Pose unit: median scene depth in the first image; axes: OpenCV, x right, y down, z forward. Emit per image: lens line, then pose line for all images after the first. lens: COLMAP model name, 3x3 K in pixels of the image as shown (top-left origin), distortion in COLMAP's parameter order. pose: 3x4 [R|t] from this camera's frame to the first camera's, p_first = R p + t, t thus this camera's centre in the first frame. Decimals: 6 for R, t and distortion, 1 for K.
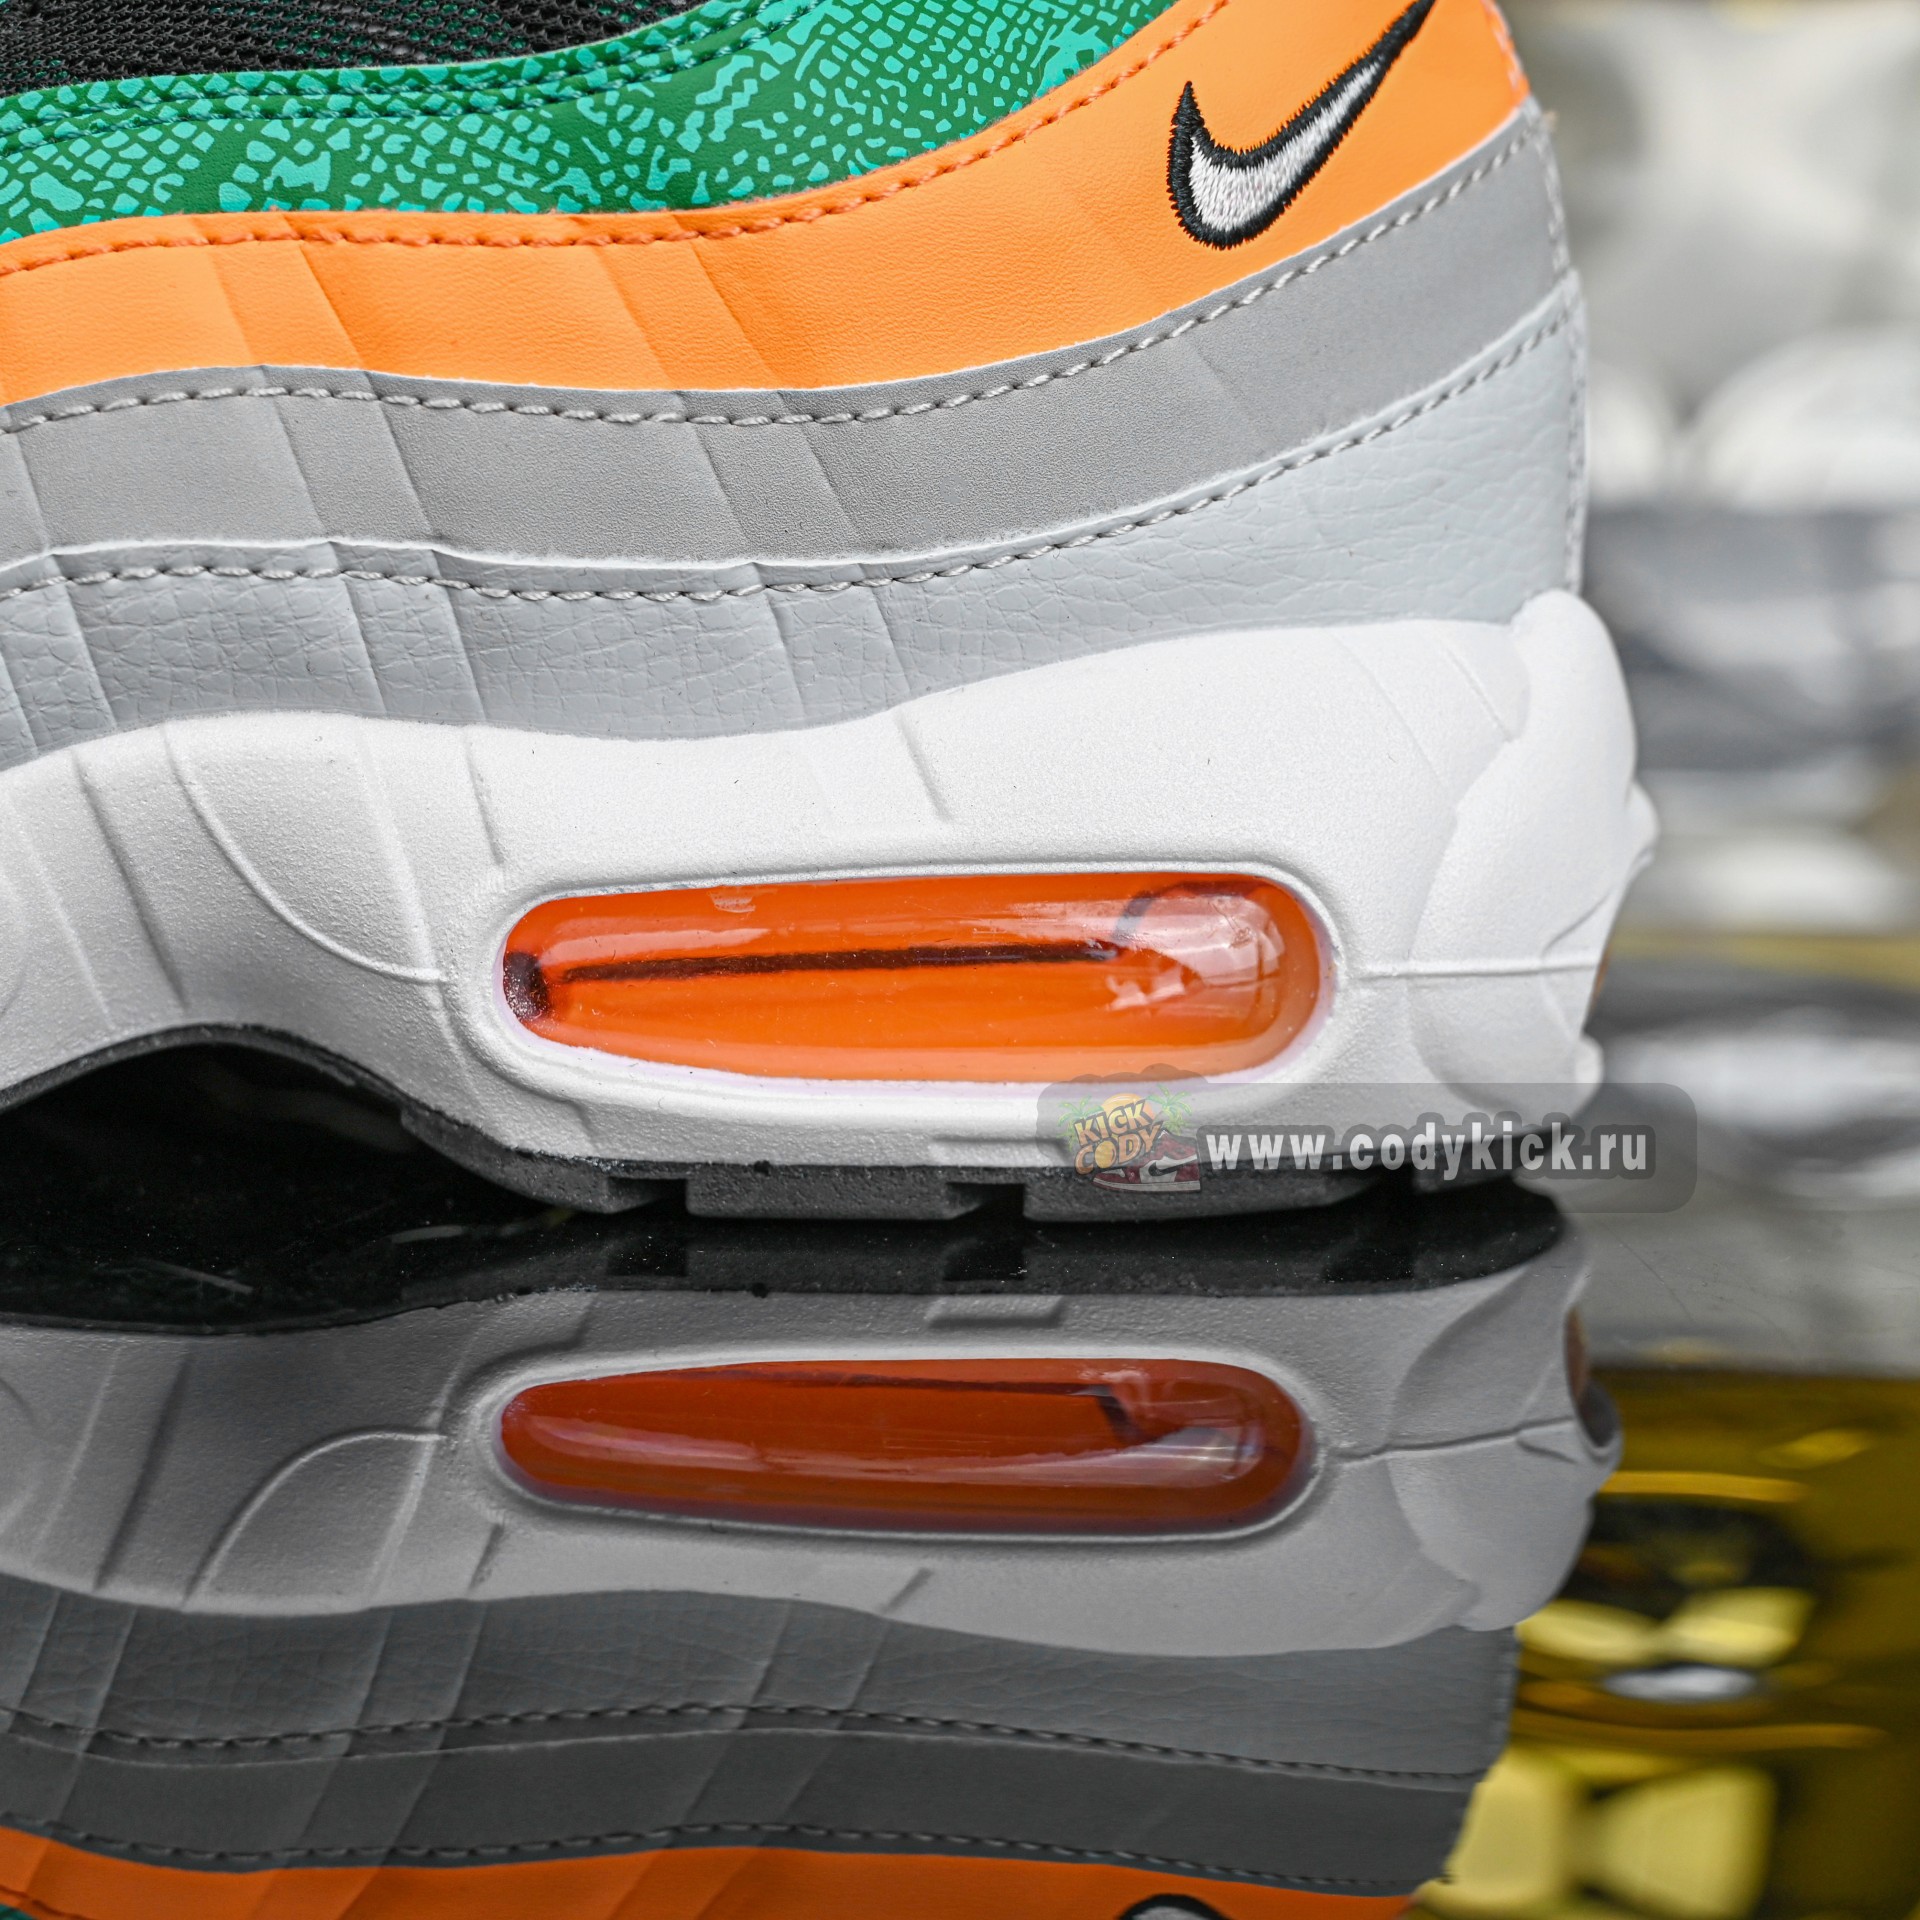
lens RADIAL K [[3784.5, 0, 955.6], [0, 3784.5, 963.4], [0, 0, 1]] dist [-0.059450, 0.000000]
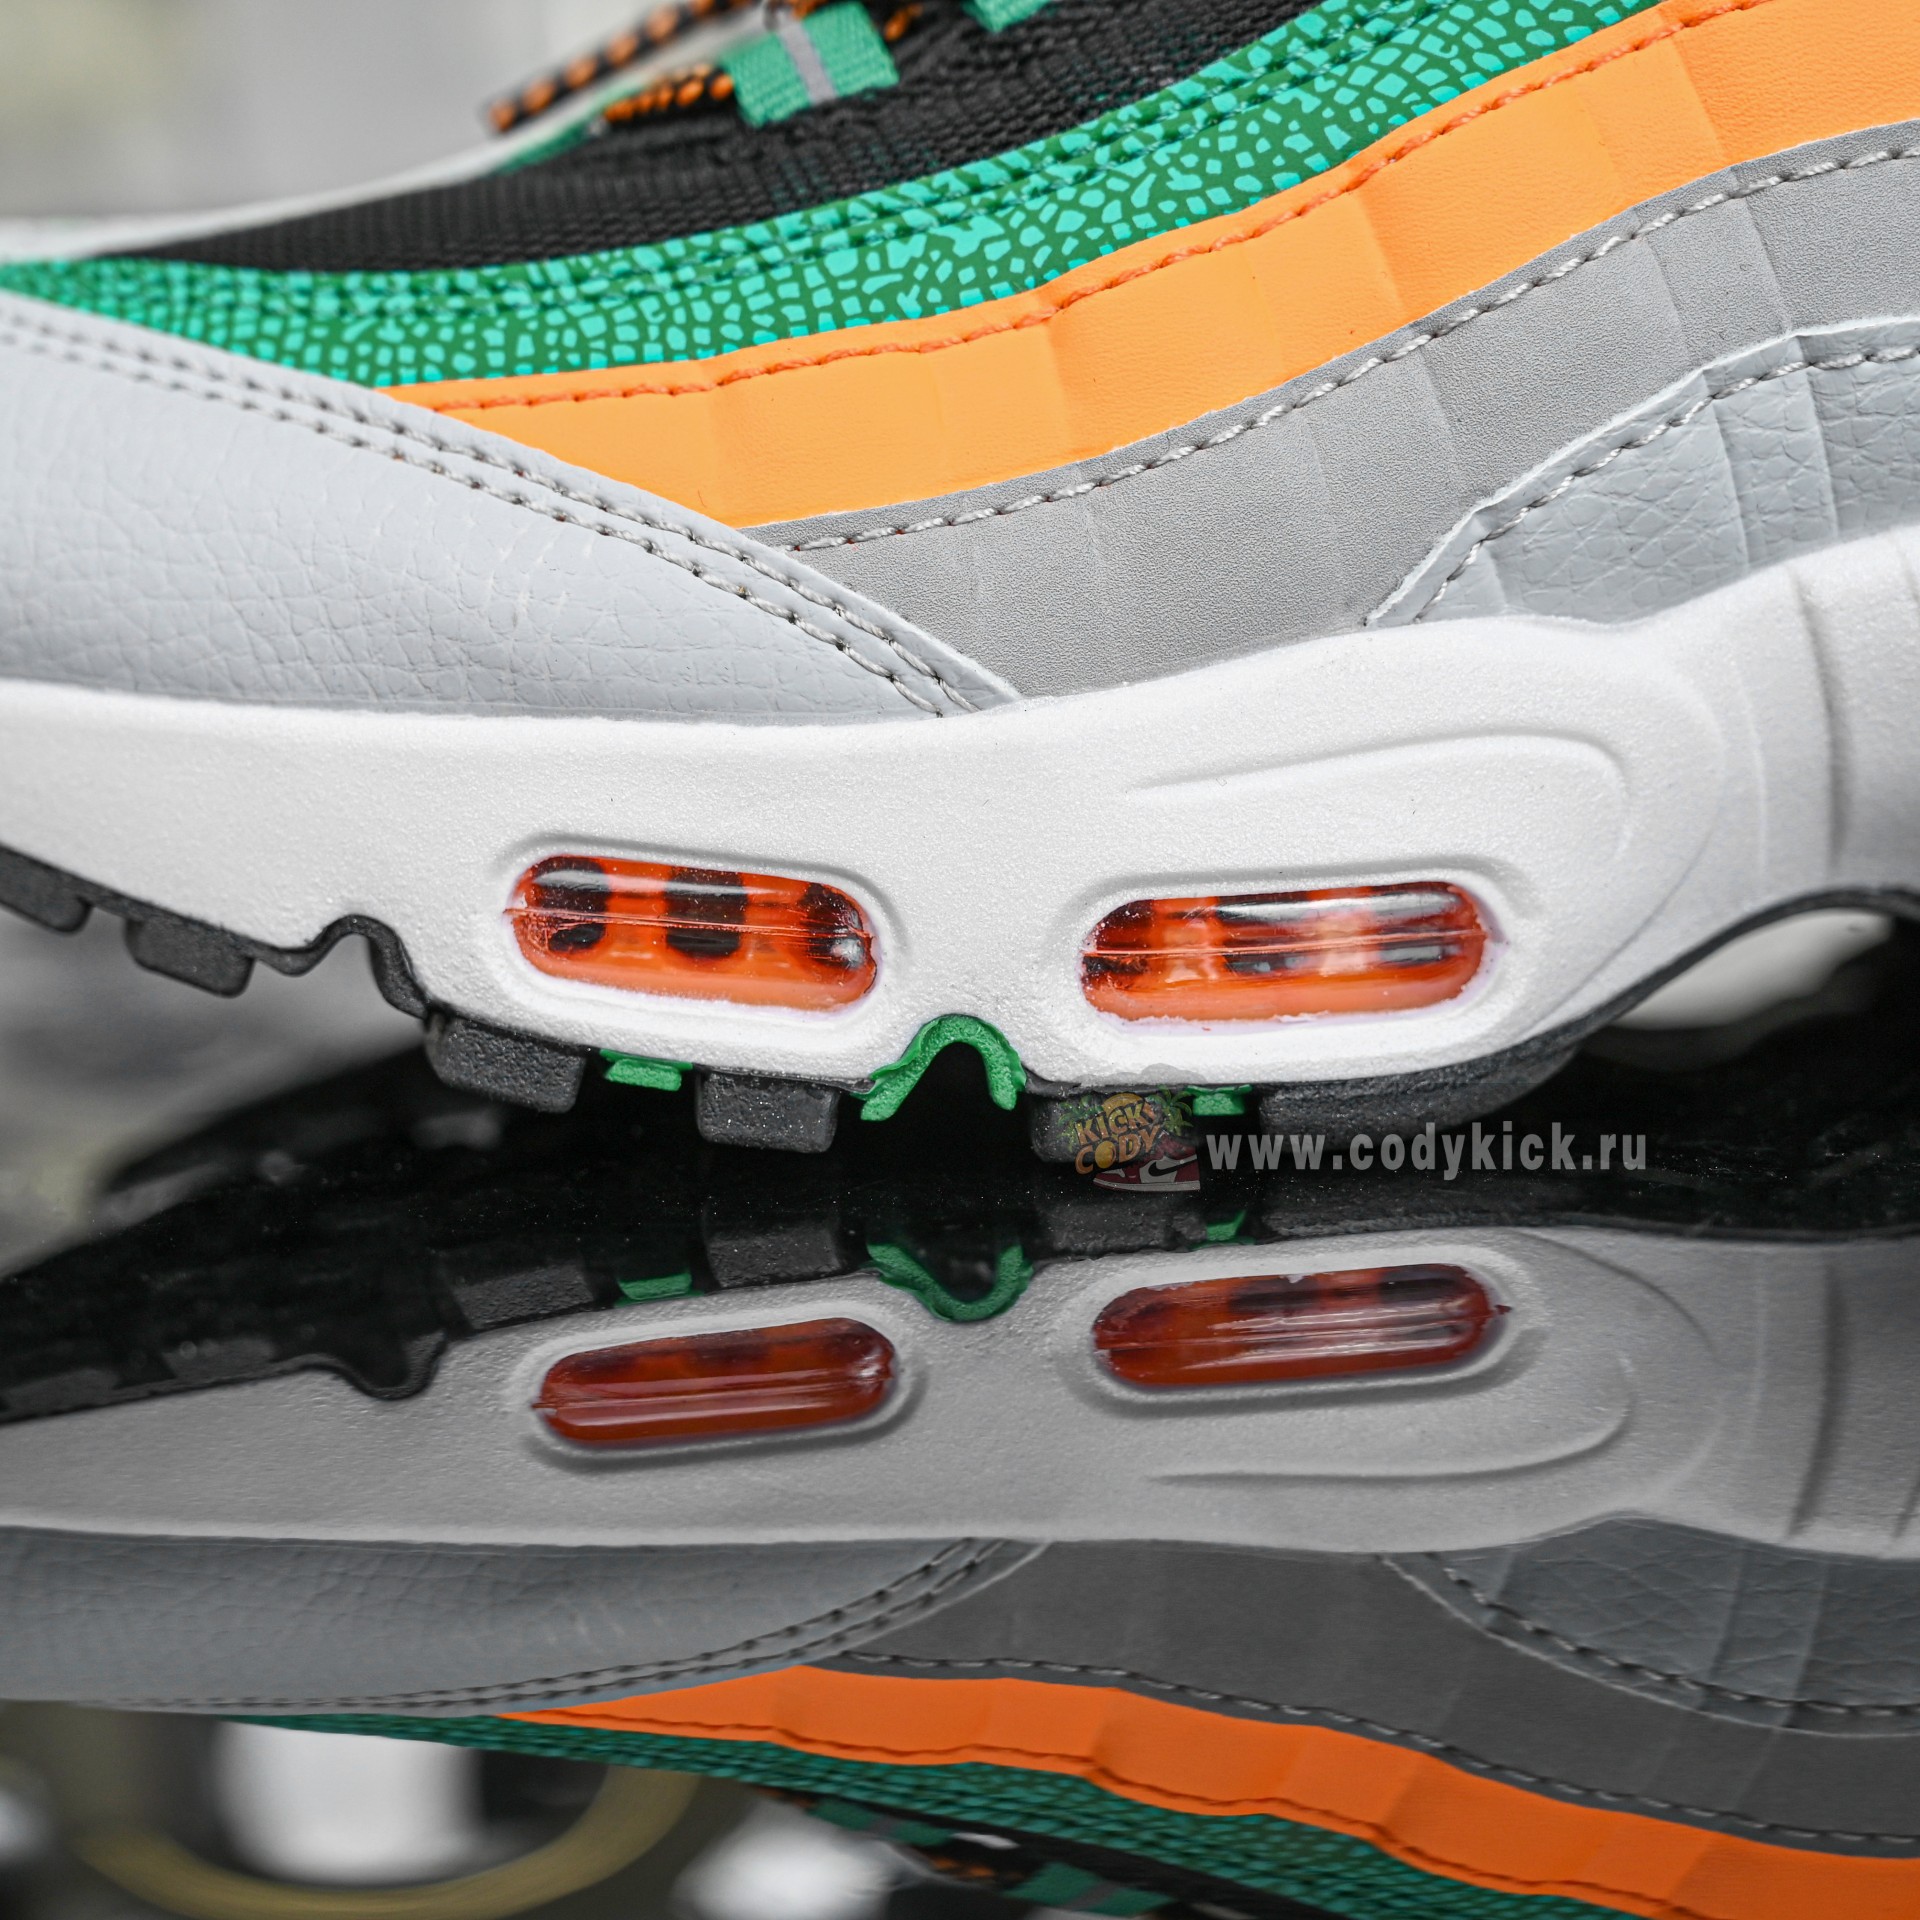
lens RADIAL K [[4248.7, 0, 955.8], [0, 4248.7, 1030.1], [0, 0, 1]] dist [-0.026192, 0.000000]
pose [[0.998562, -0.046670, 0.026361, -0.453298], [0.046459, 0.998884, 0.008548, 0.032677], [-0.026731, -0.007311, 0.999616, 0.028095]]
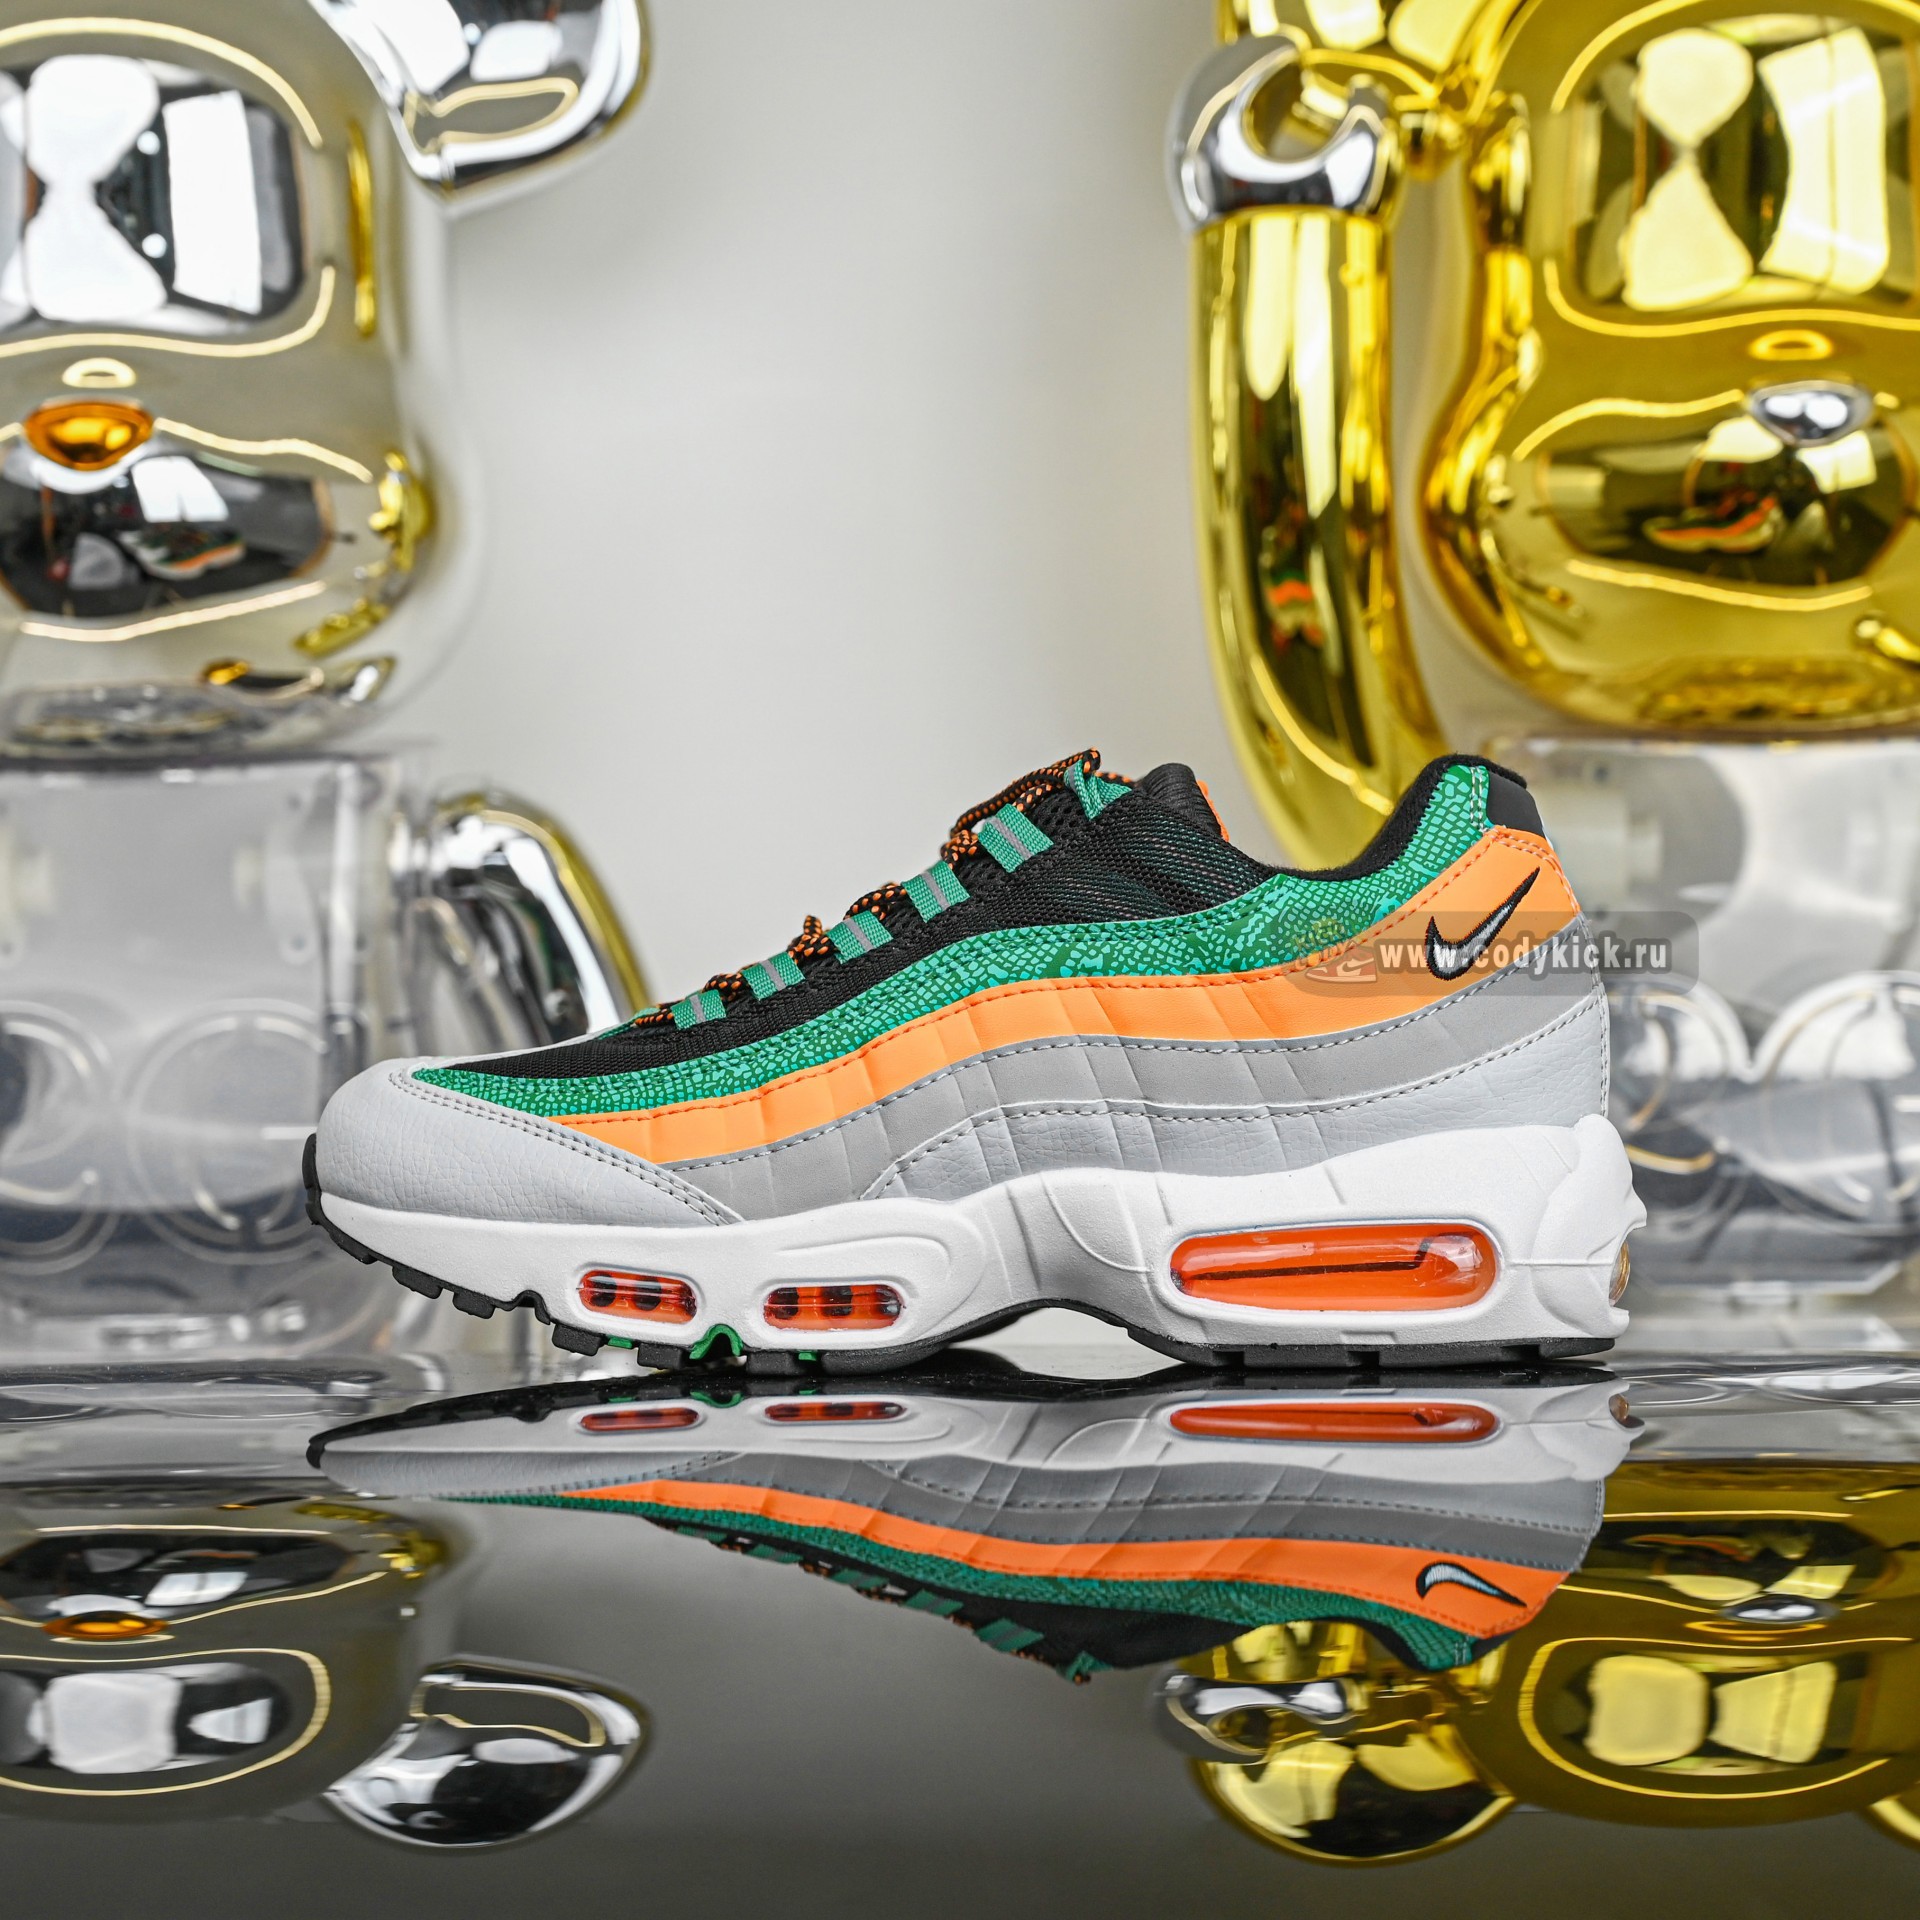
lens RADIAL K [[6605.8, 0, 959.4], [0, 6605.8, 960.5], [0, 0, 1]] dist [-0.299389, 0.000000]
pose [[0.995758, -0.027425, -0.087827, 0.136600], [0.011566, 0.984284, -0.176213, 0.588457], [0.091279, 0.174450, 0.980426, -3.458188]]
